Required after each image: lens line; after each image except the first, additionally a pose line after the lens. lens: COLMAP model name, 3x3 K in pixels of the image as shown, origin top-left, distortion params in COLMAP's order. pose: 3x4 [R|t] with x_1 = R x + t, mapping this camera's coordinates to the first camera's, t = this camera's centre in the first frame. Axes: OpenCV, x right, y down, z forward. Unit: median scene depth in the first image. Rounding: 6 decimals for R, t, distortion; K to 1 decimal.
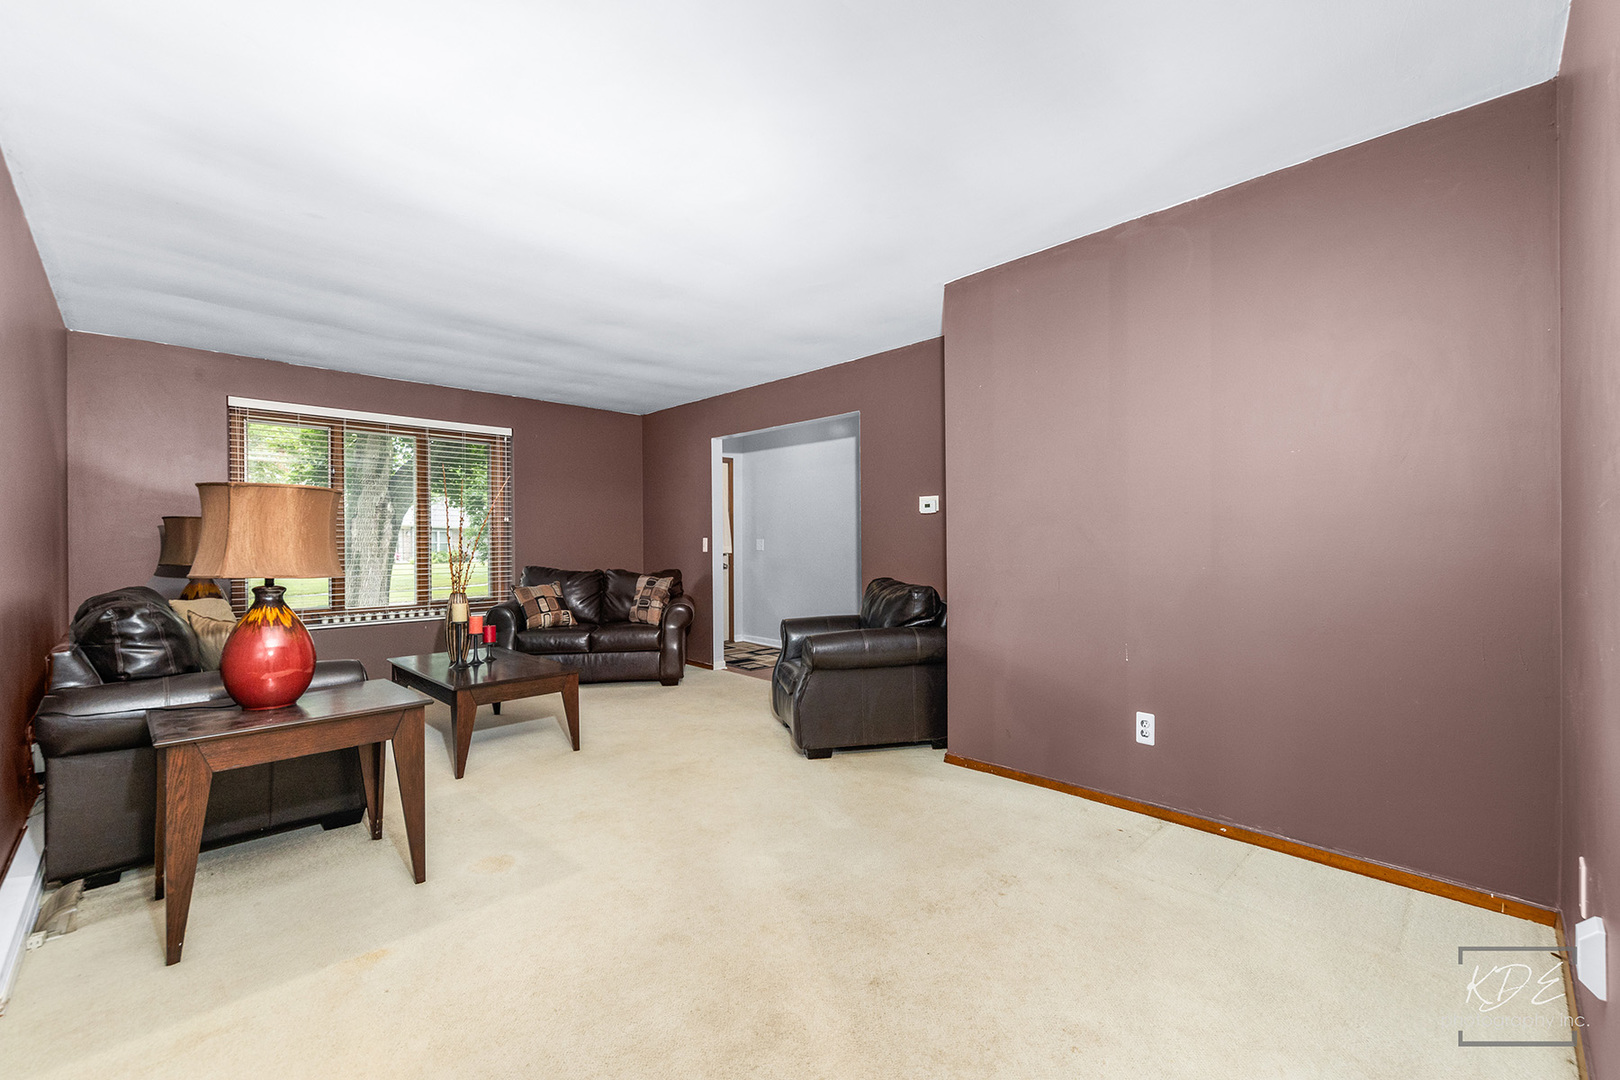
lens RADIAL K [[656.4, 0, 810.0], [0, 656.4, 540.0], [0, 0, 1]] dist [-0.000419, -0.000240]
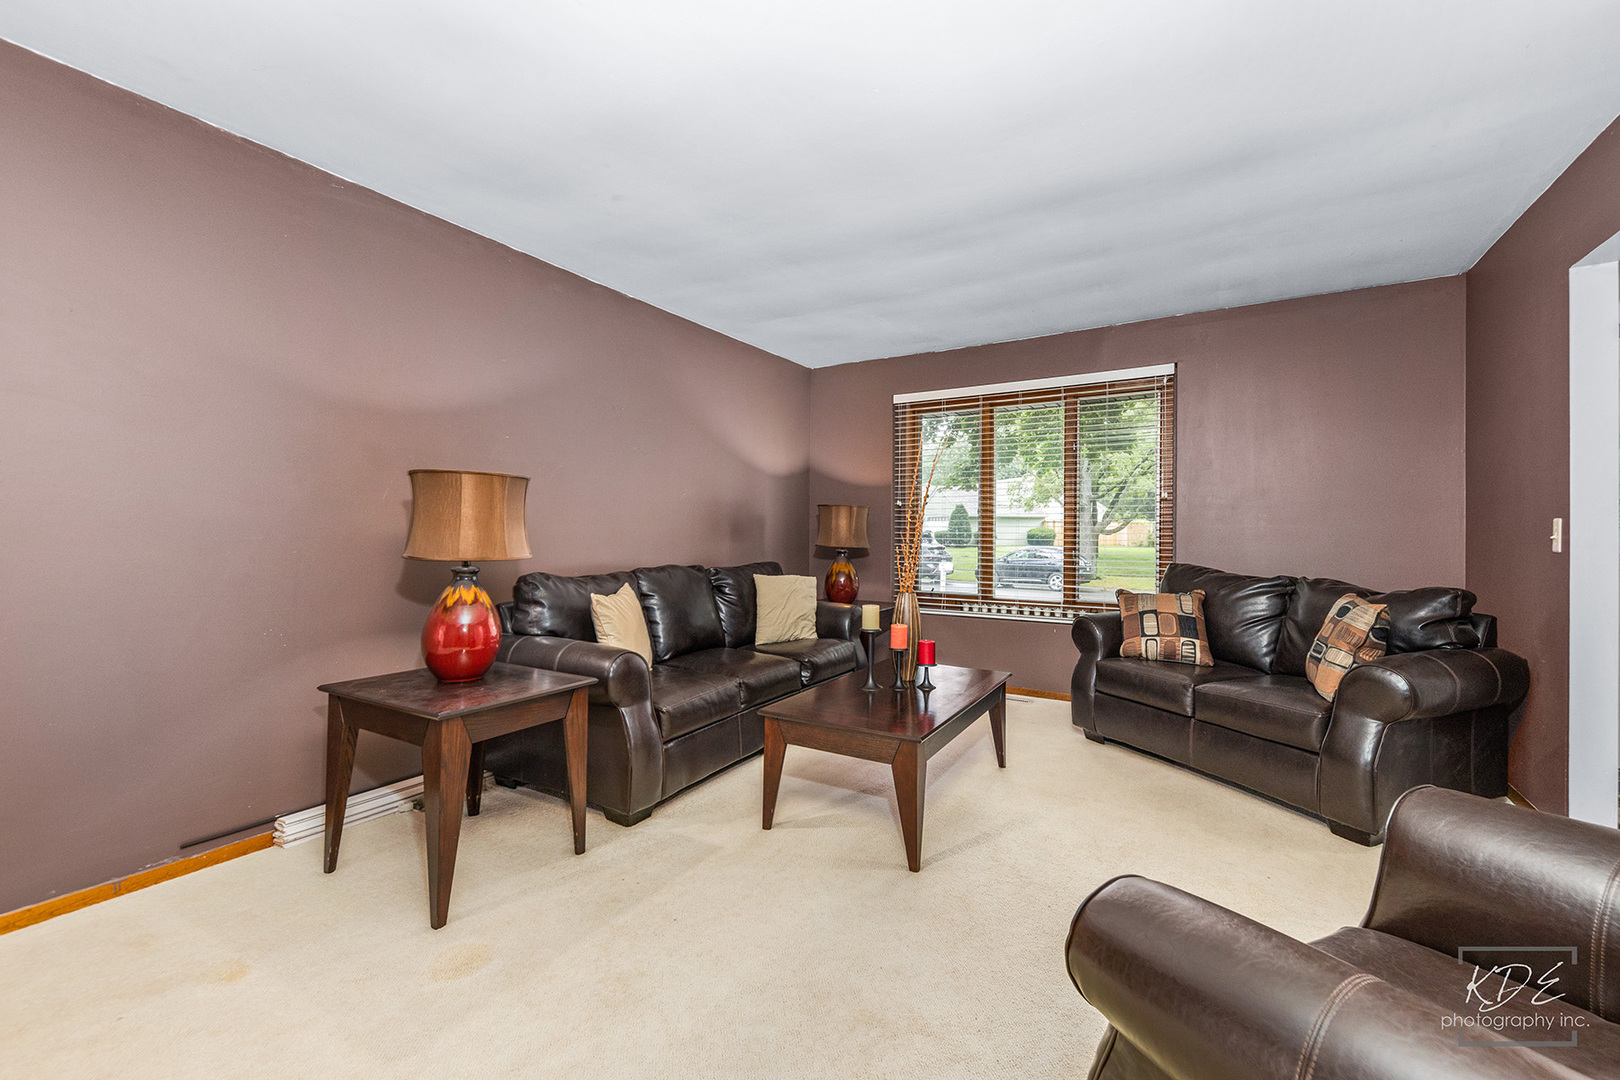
lens RADIAL K [[656.4, 0, 810.0], [0, 656.4, 540.0], [0, 0, 1]] dist [-0.000419, -0.000240]
pose [[0.250293, 0.018174, -0.968000, 0.136640], [-0.000424, 0.999826, 0.018662, 0.003884], [0.968170, -0.004260, 0.250257, 0.517387]]
